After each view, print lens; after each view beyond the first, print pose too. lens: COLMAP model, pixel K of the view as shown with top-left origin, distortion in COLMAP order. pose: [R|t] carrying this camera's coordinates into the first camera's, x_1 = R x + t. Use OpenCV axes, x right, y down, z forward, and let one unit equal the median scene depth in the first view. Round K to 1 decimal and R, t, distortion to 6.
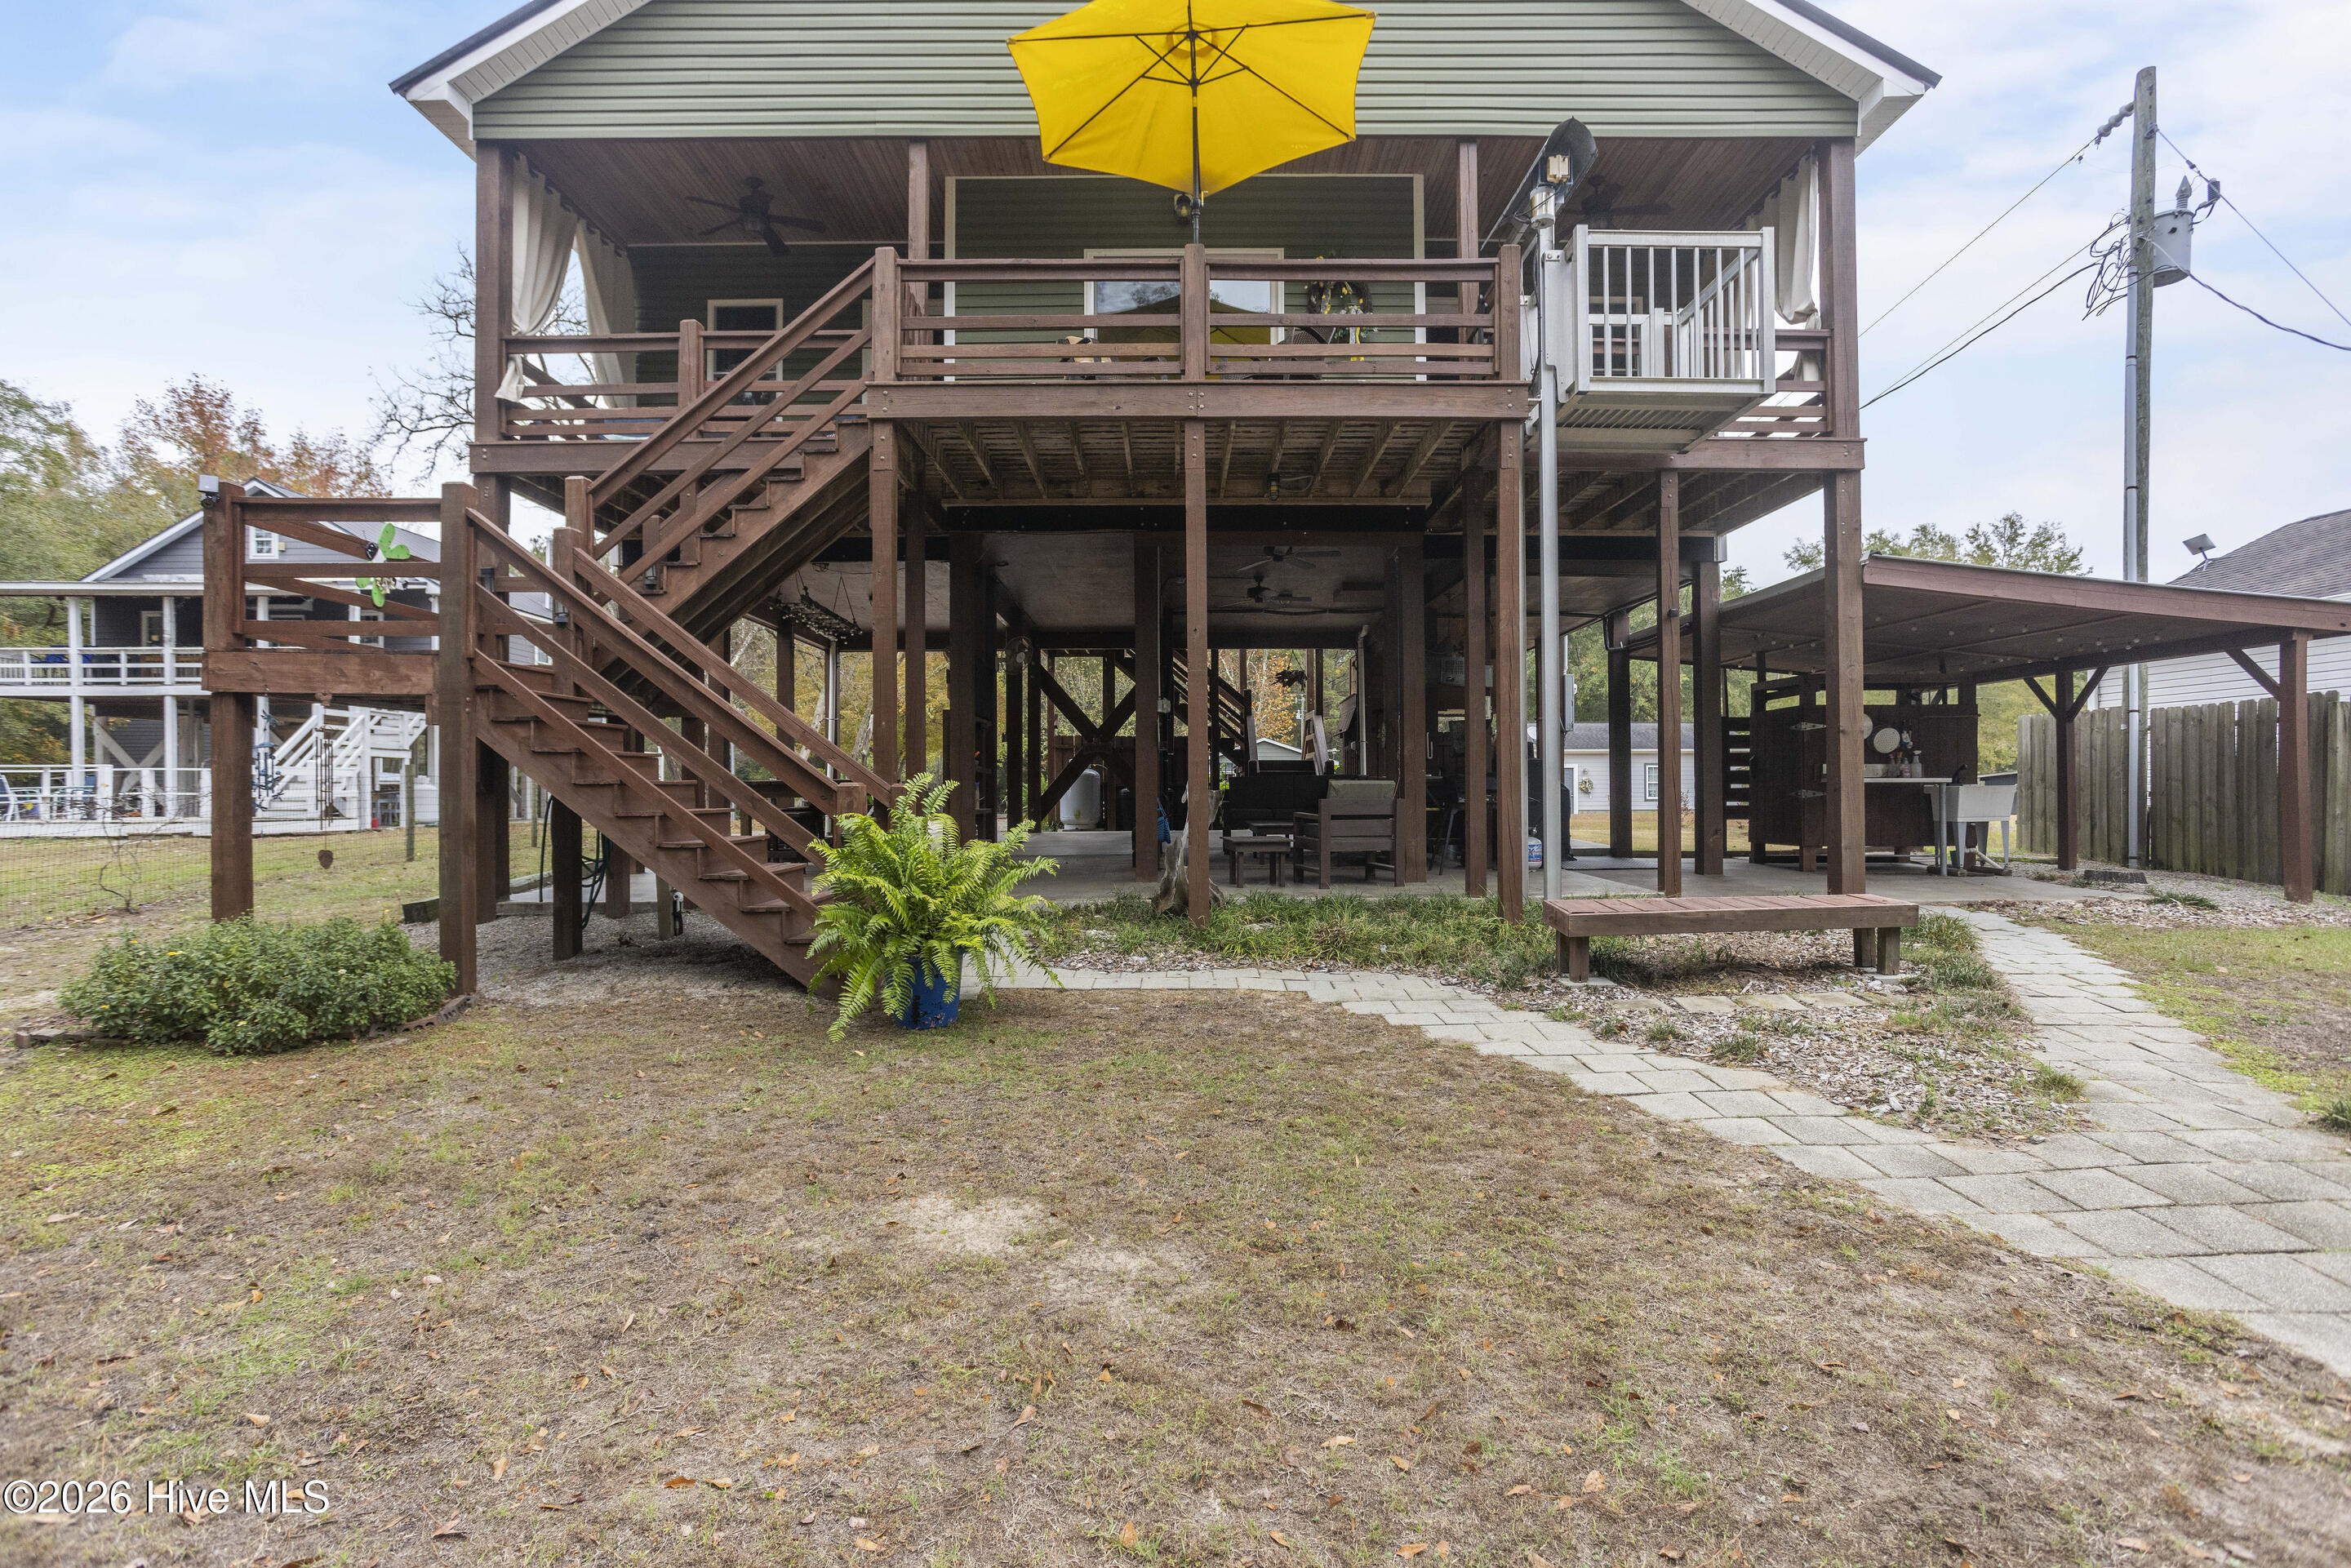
lens RADIAL K [[1144.6, 0, 1170.1], [0, 1144.6, 777.5], [0, 0, 1]] dist [-0.009983, 0.003462]
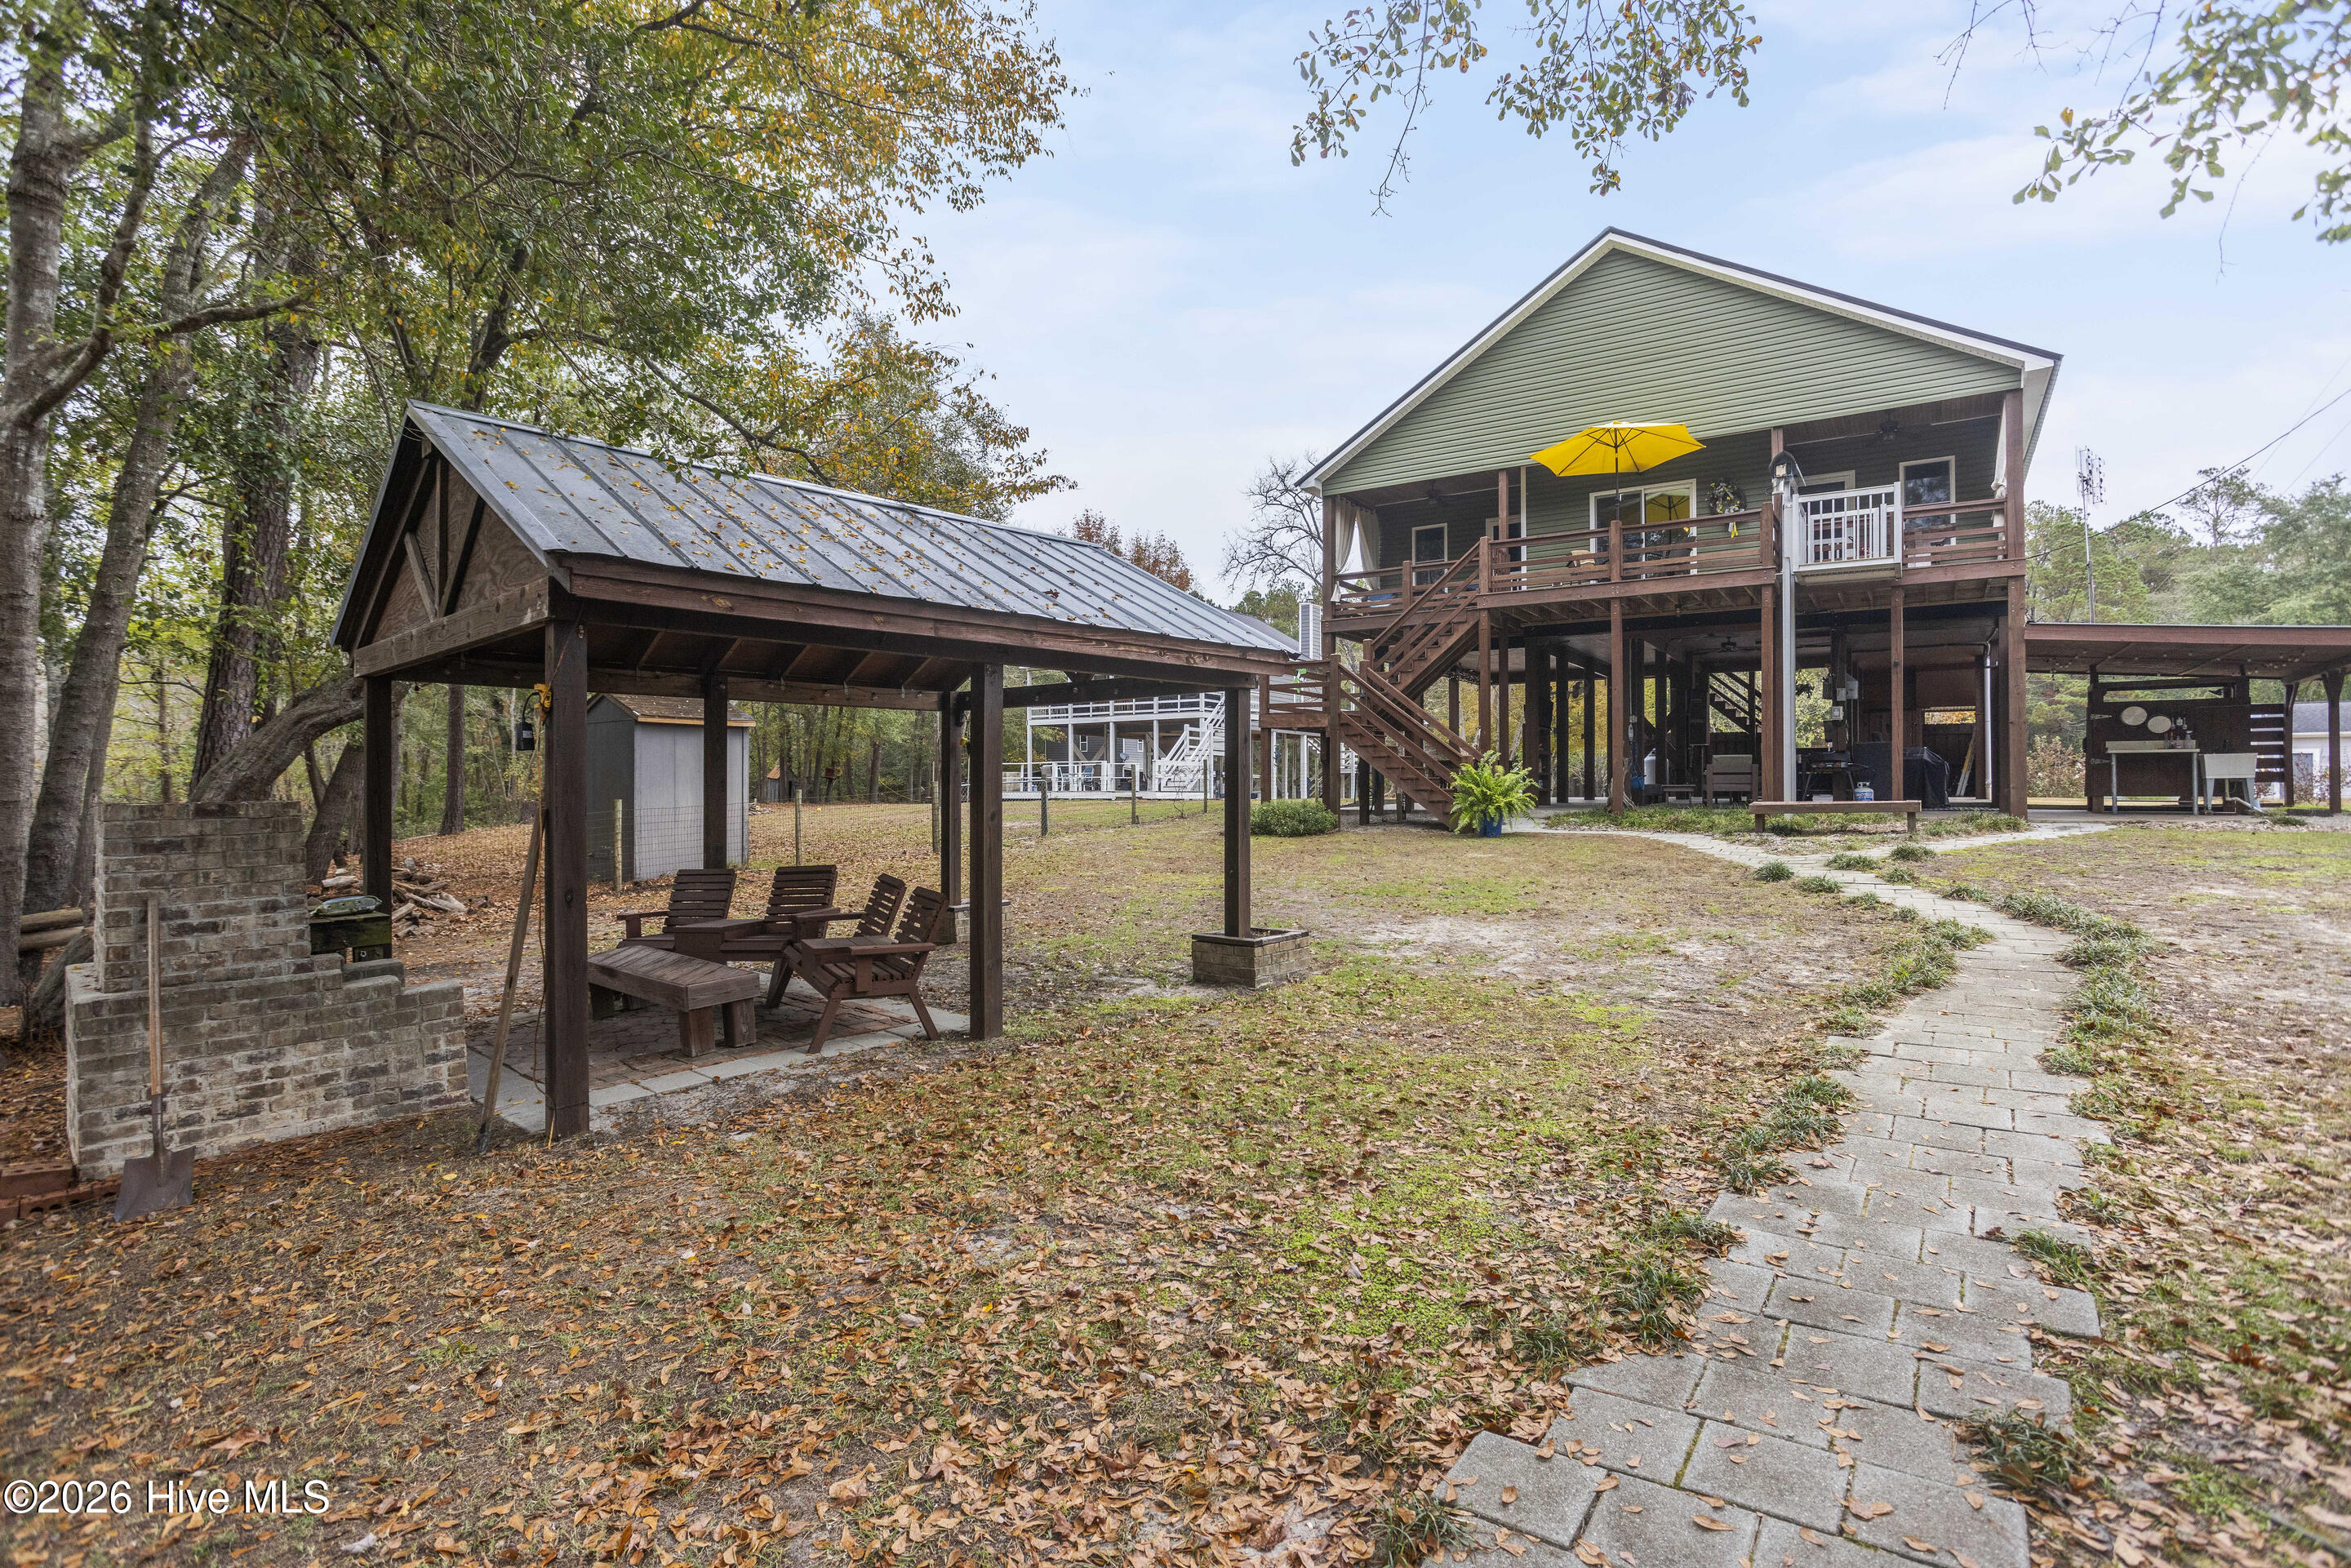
lens RADIAL K [[1144.6, 0, 1168.3], [0, 1144.6, 778.3], [0, 0, 1]] dist [-0.009983, 0.003462]
pose [[0.834061, -0.003321, -0.551662, 0.504757], [0.003413, 0.999994, -0.000859, 0.048142], [0.551661, -0.001166, 0.834068, -1.334048]]
